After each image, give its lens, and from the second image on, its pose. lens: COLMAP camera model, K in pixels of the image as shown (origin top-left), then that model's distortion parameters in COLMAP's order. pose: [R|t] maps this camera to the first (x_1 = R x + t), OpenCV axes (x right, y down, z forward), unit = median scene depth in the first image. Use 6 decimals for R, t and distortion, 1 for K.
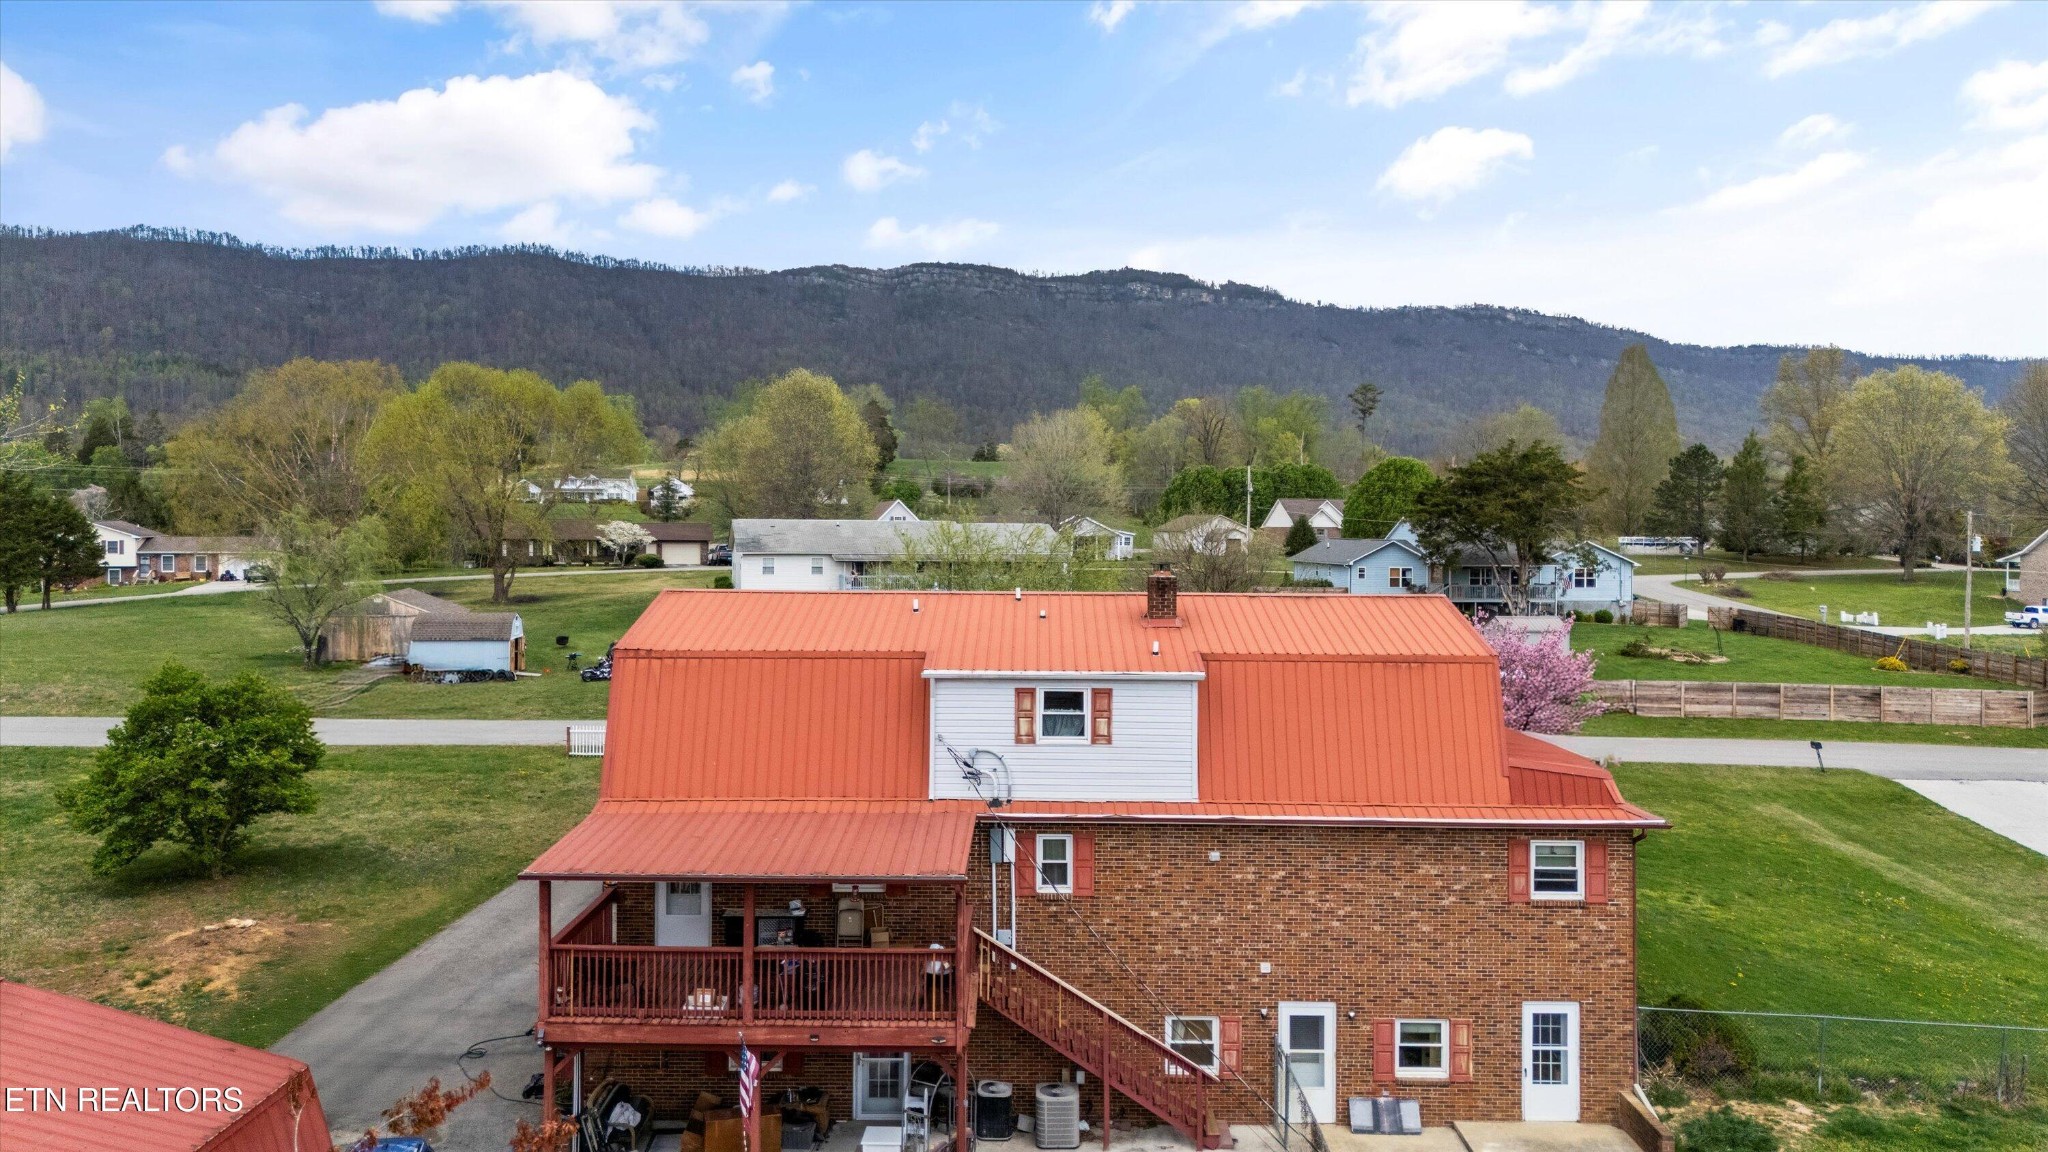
lens RADIAL K [[1521.0, 0, 1027.7], [0, 1521.0, 577.7], [0, 0, 1]] dist [0.140889, -0.284997]
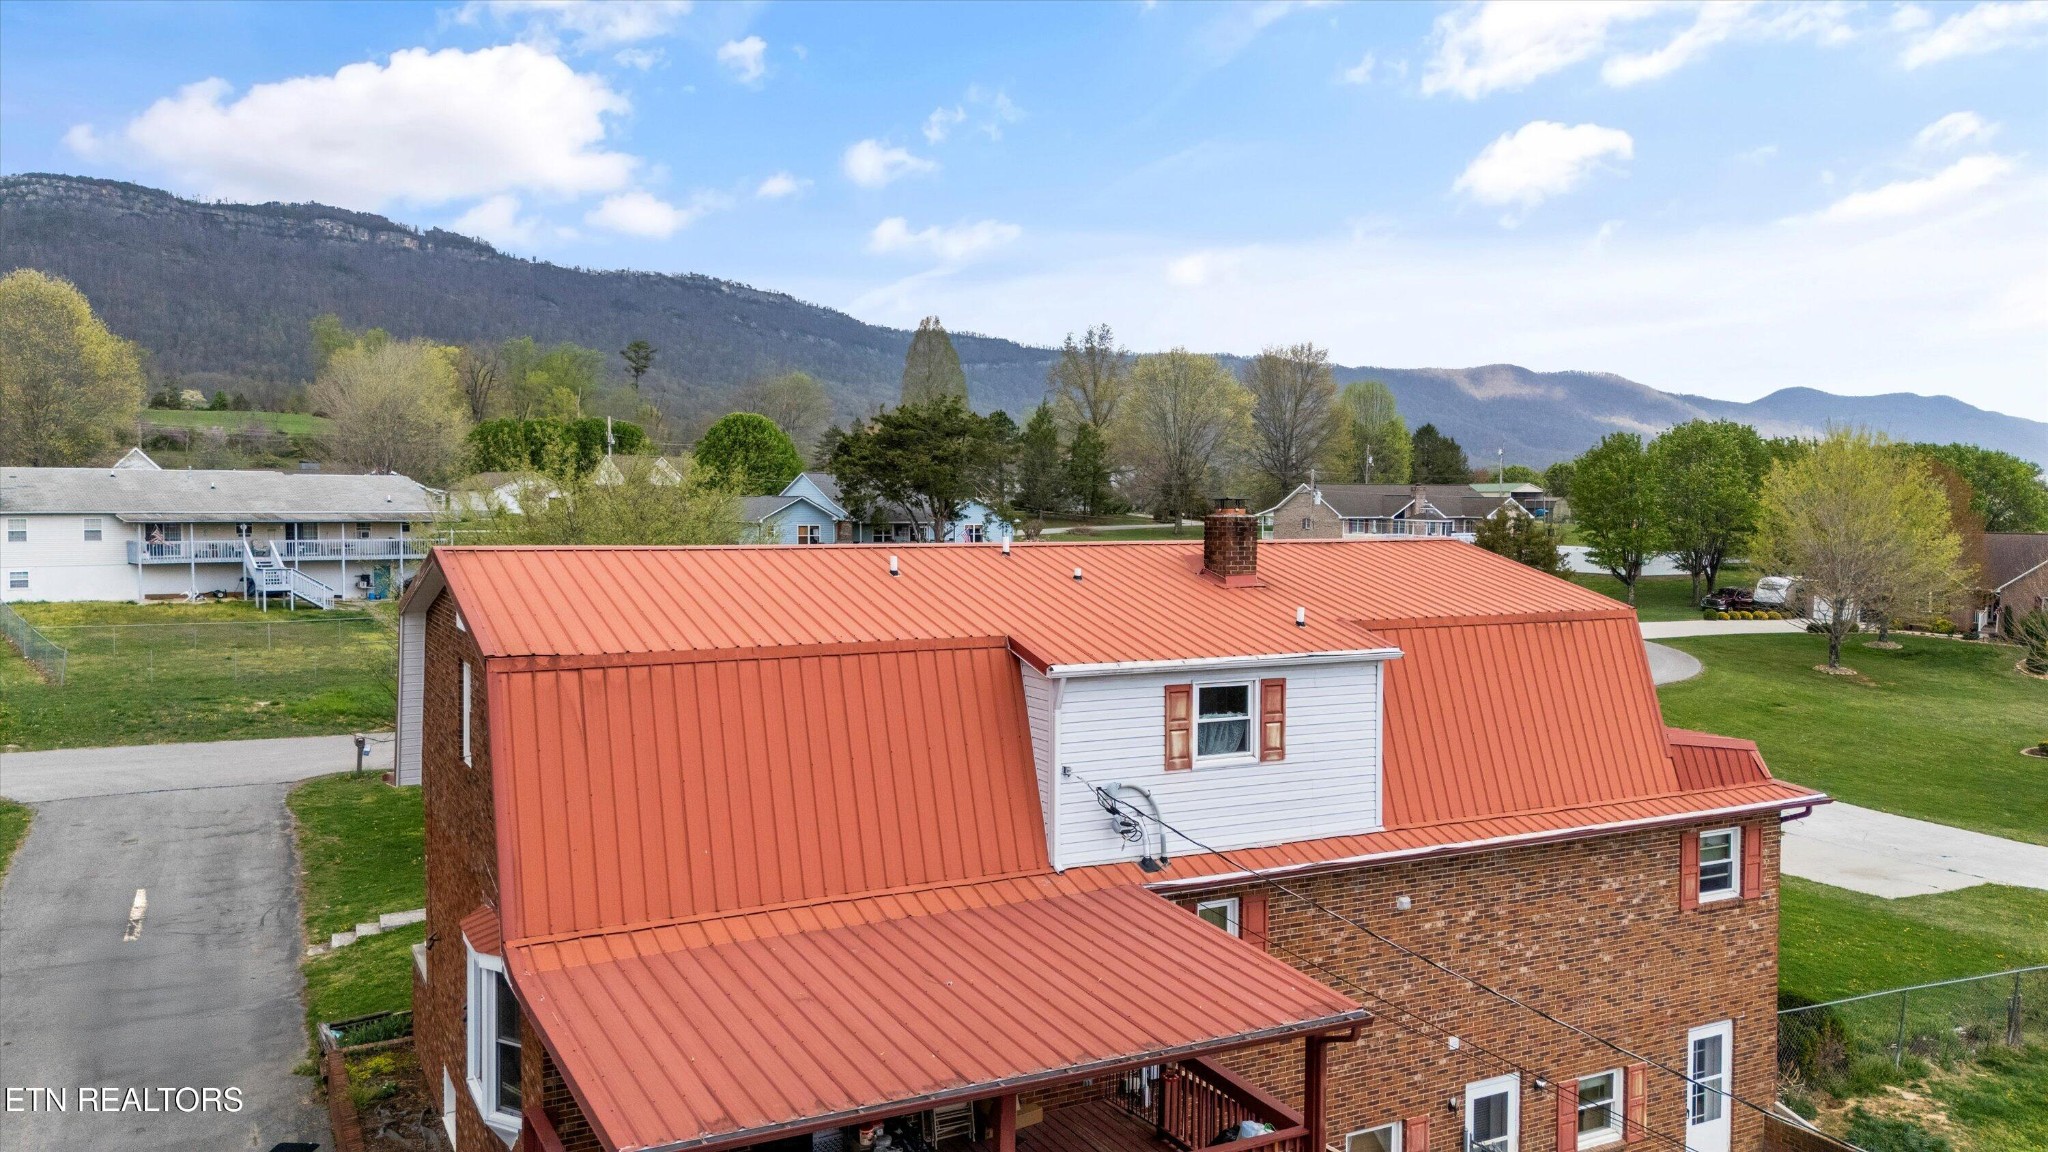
lens RADIAL K [[1500.3, 0, 1017.2], [0, 1500.3, 585.9], [0, 0, 1]] dist [0.080404, -0.084761]
pose [[0.878875, -0.029326, 0.476149, -0.369052], [0.015215, 0.999324, 0.033466, 0.006973], [-0.476809, -0.022168, 0.878728, 0.463785]]
